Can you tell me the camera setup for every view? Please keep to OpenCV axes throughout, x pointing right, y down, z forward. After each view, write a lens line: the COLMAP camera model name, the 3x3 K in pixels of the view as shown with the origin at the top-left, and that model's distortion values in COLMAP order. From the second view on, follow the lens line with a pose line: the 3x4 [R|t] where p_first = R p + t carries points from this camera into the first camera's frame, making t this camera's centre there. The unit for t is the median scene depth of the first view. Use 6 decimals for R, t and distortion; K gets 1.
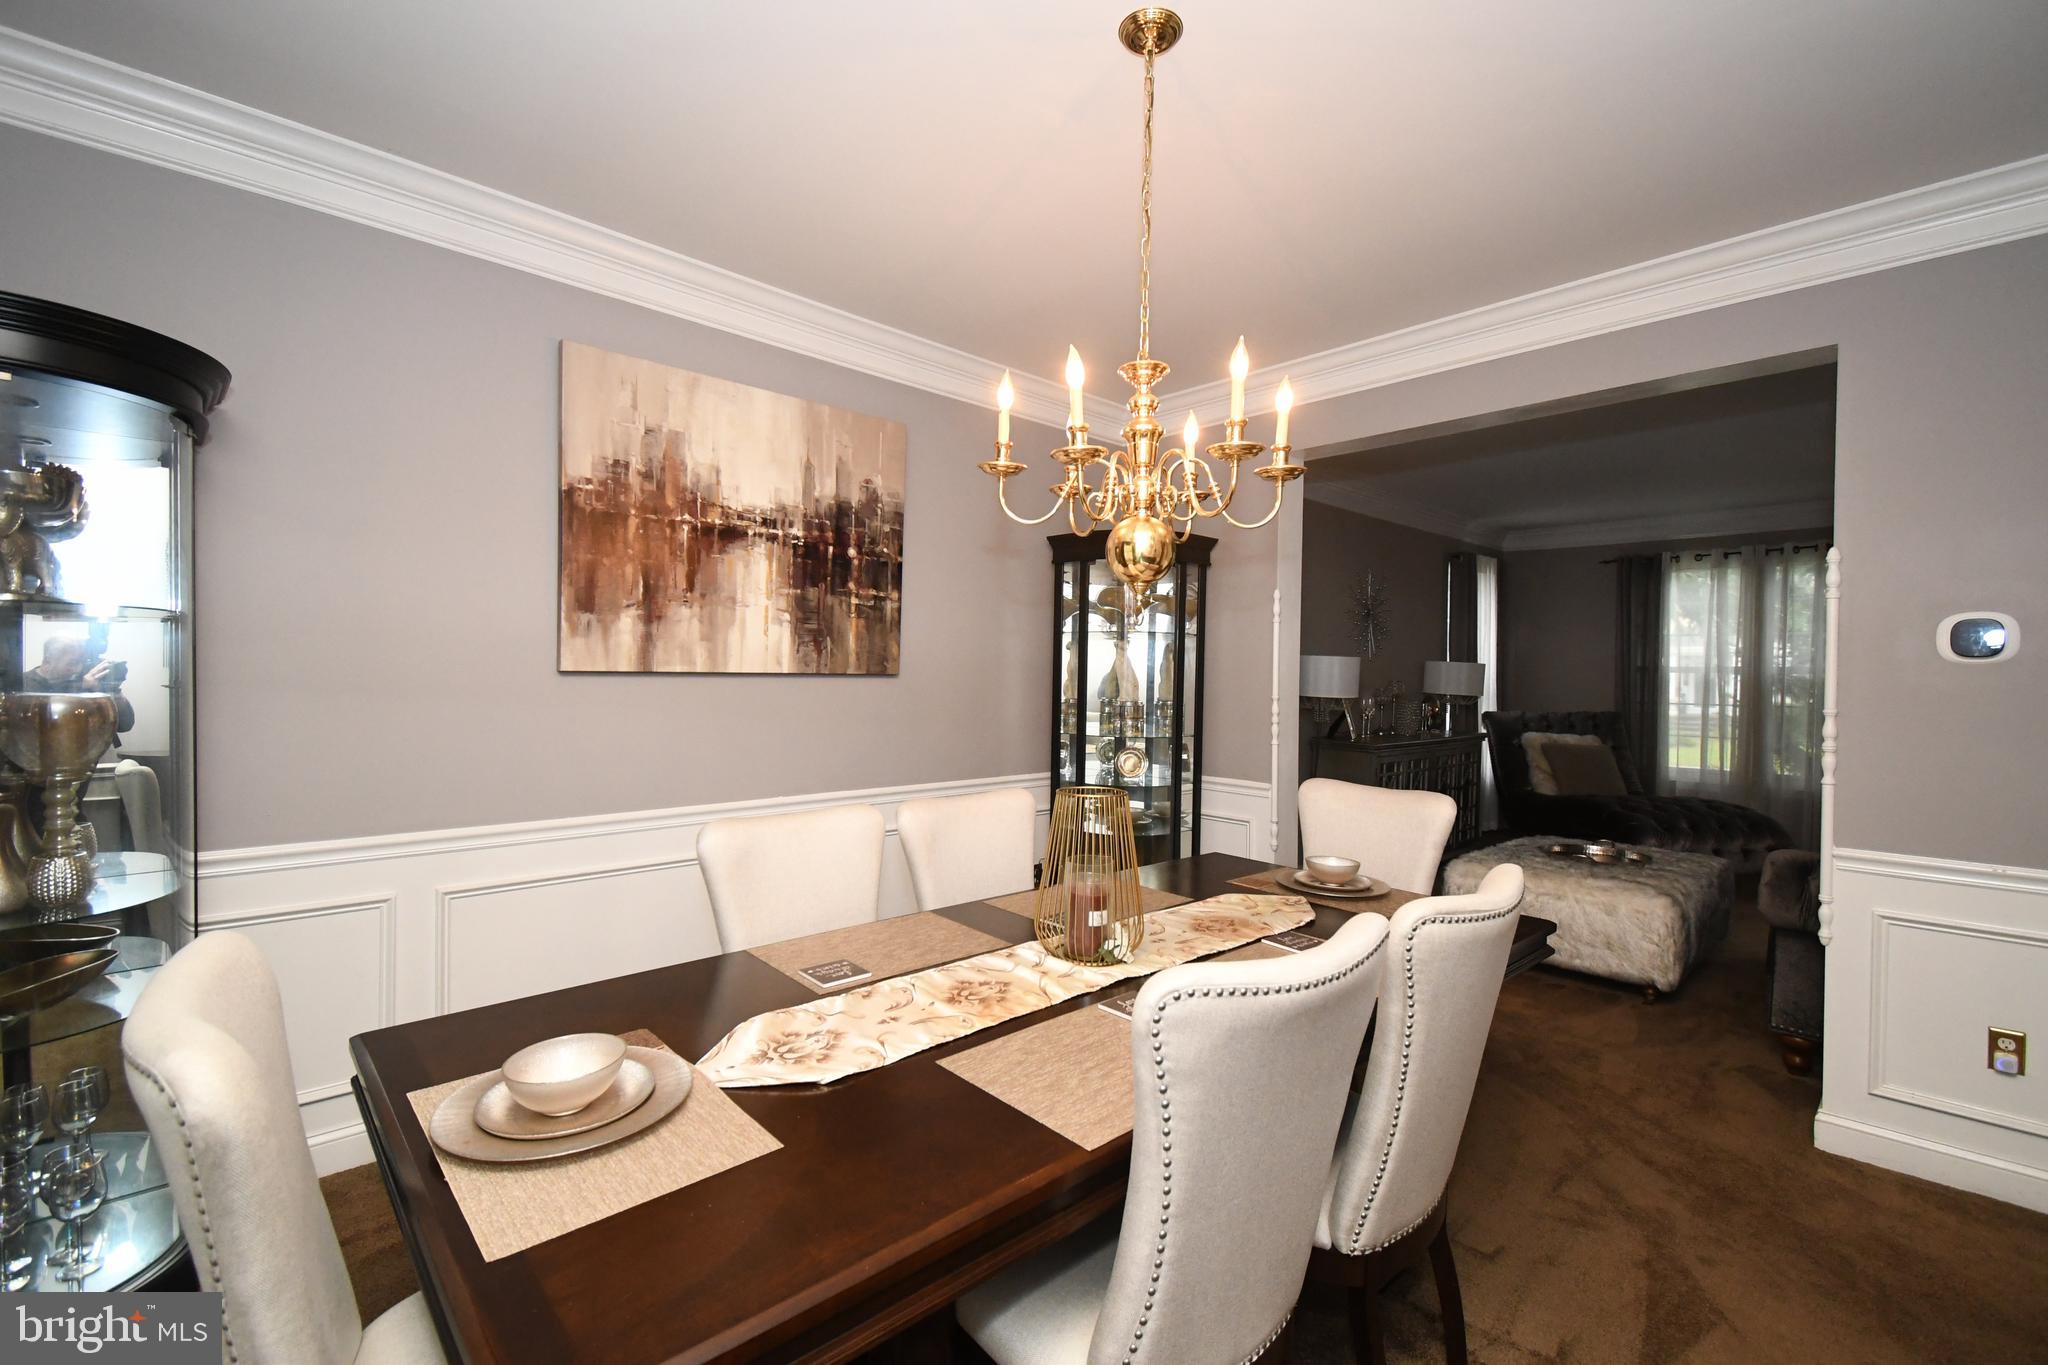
lens RADIAL K [[895.8, 0, 1052.7], [0, 895.8, 678.6], [0, 0, 1]] dist [0.000945, 0.000072]
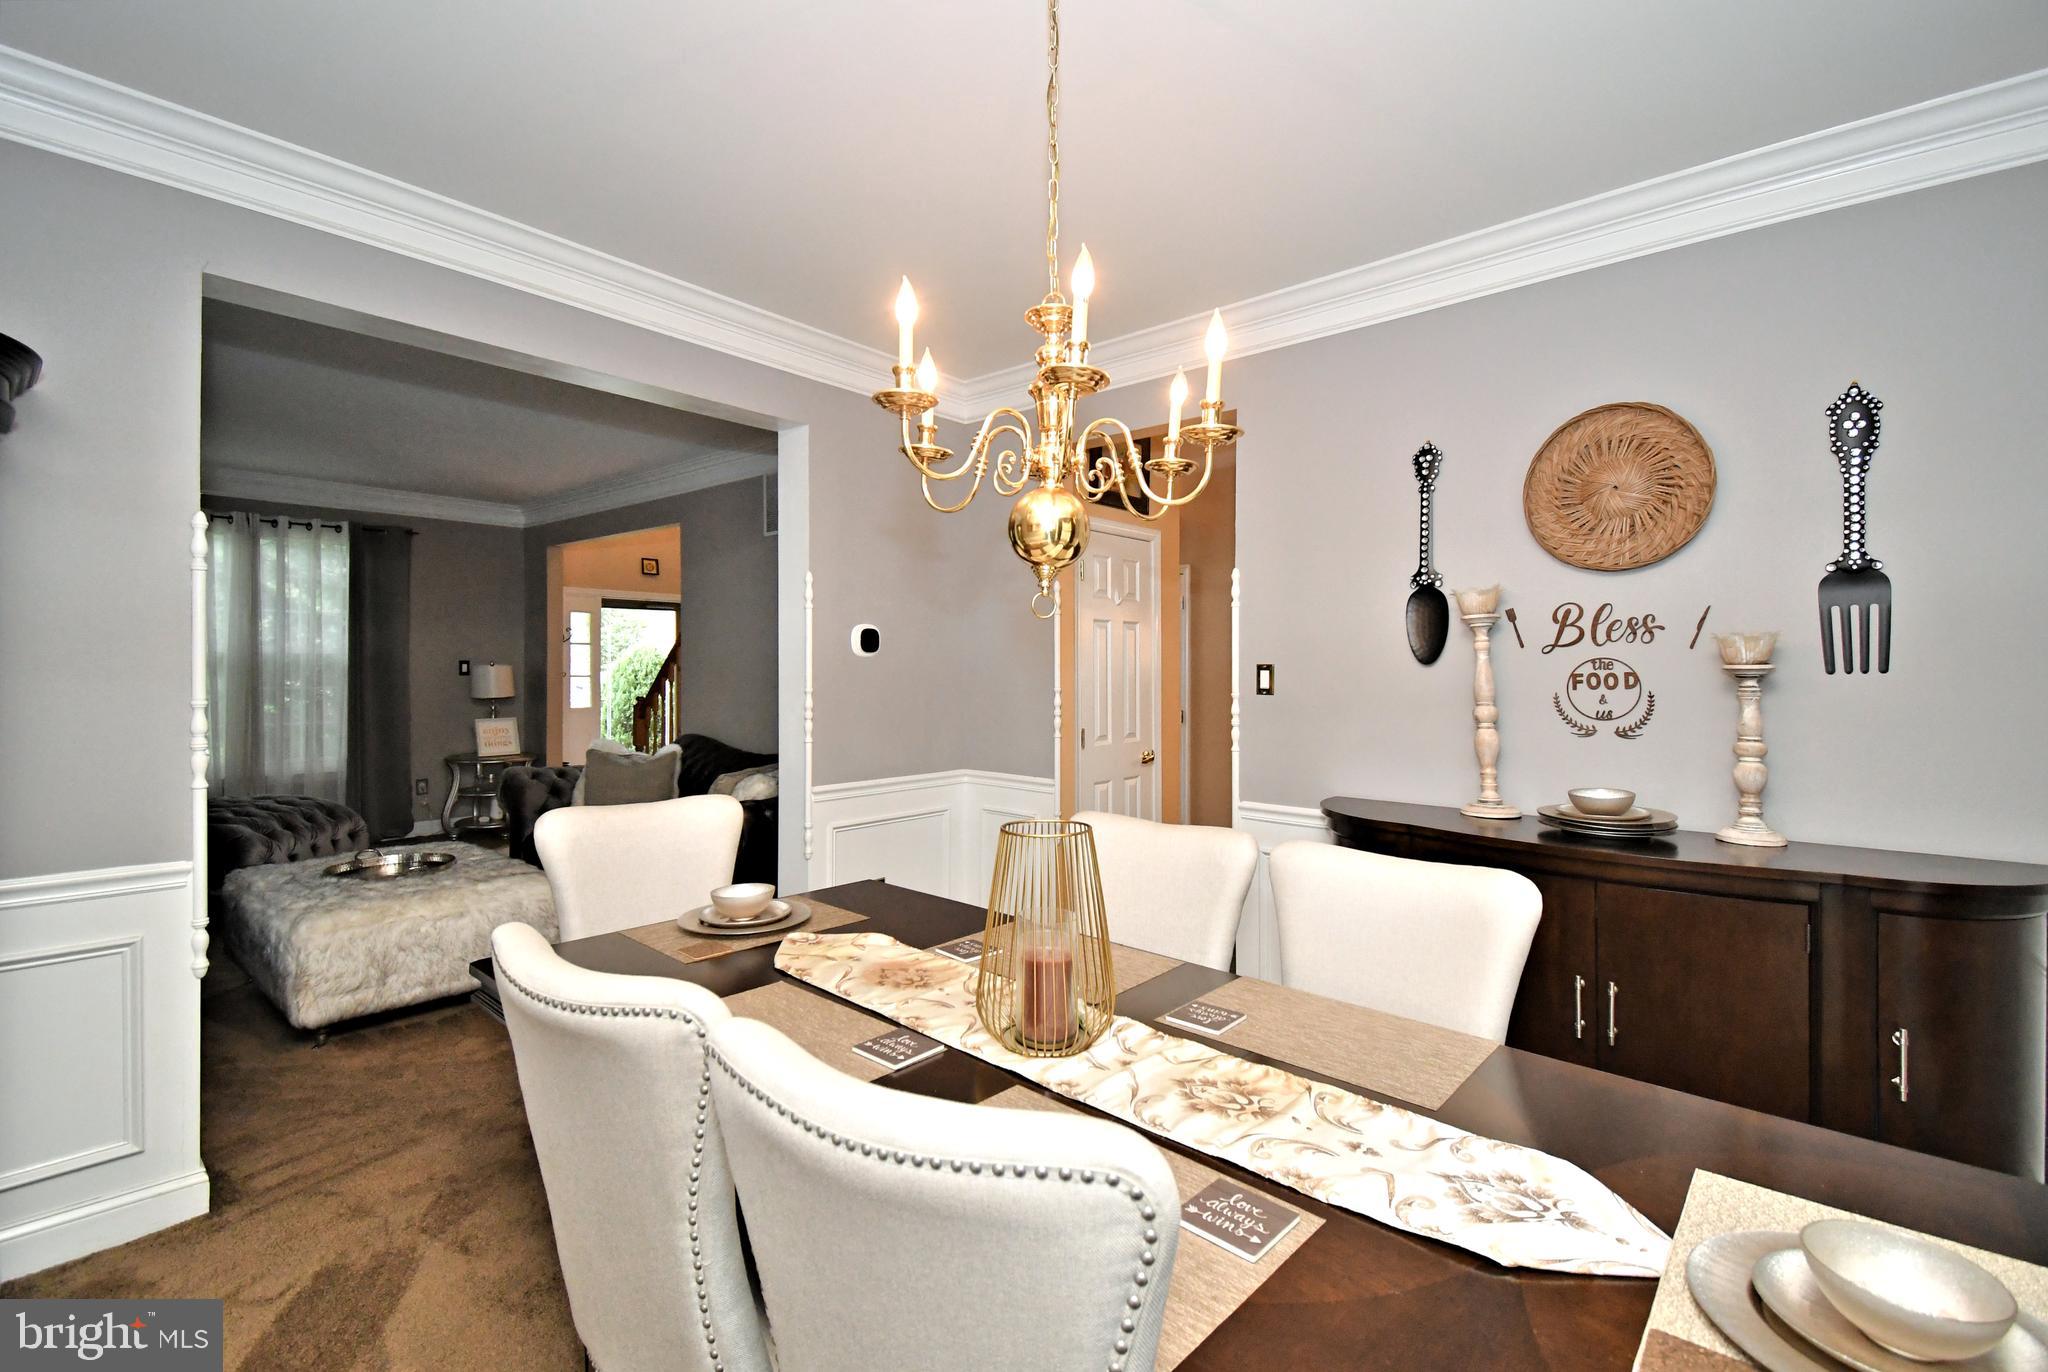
lens RADIAL K [[895.8, 0, 1052.7], [0, 895.8, 682.1], [0, 0, 1]] dist [0.000945, 0.000072]
pose [[-0.095567, -0.022395, 0.995171, -0.773457], [-0.003894, 0.999748, 0.022124, -0.009537], [-0.995415, -0.001760, -0.095630, 1.171021]]
